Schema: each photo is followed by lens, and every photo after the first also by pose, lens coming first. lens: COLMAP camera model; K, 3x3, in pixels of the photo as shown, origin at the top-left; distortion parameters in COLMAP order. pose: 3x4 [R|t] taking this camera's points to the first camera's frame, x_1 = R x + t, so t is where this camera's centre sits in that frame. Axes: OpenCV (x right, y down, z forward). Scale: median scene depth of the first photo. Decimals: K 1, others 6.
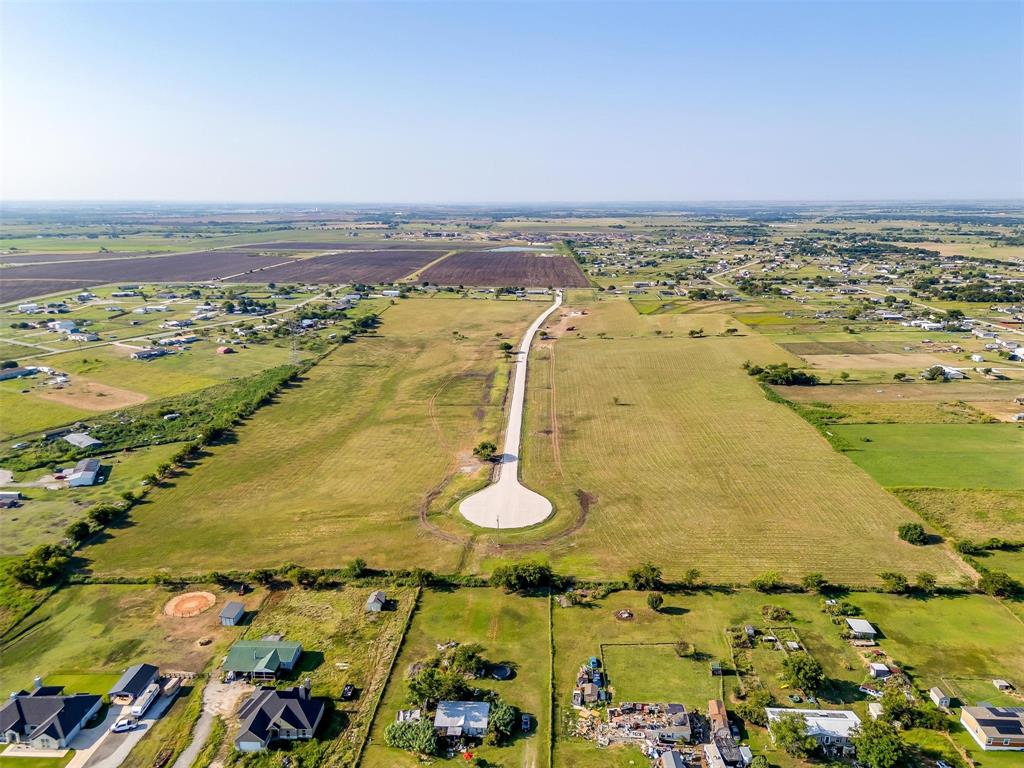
lens RADIAL K [[722.4, 0, 510.1], [0, 722.4, 378.7], [0, 0, 1]] dist [0.055722, -0.046103]
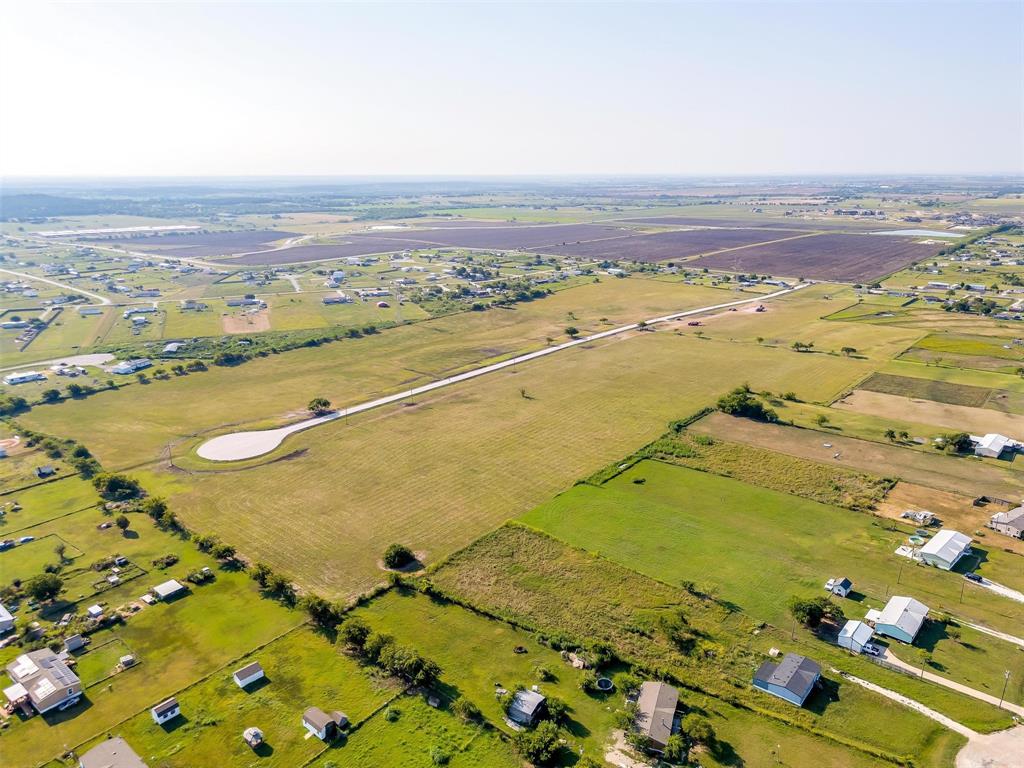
lens RADIAL K [[722.4, 0, 514.5], [0, 722.4, 385.0], [0, 0, 1]] dist [0.055722, -0.046103]
pose [[0.786747, 0.174445, -0.592114, 0.886807], [-0.148110, 0.984563, 0.093271, -0.086356], [0.599244, 0.014318, 0.800439, 0.250716]]
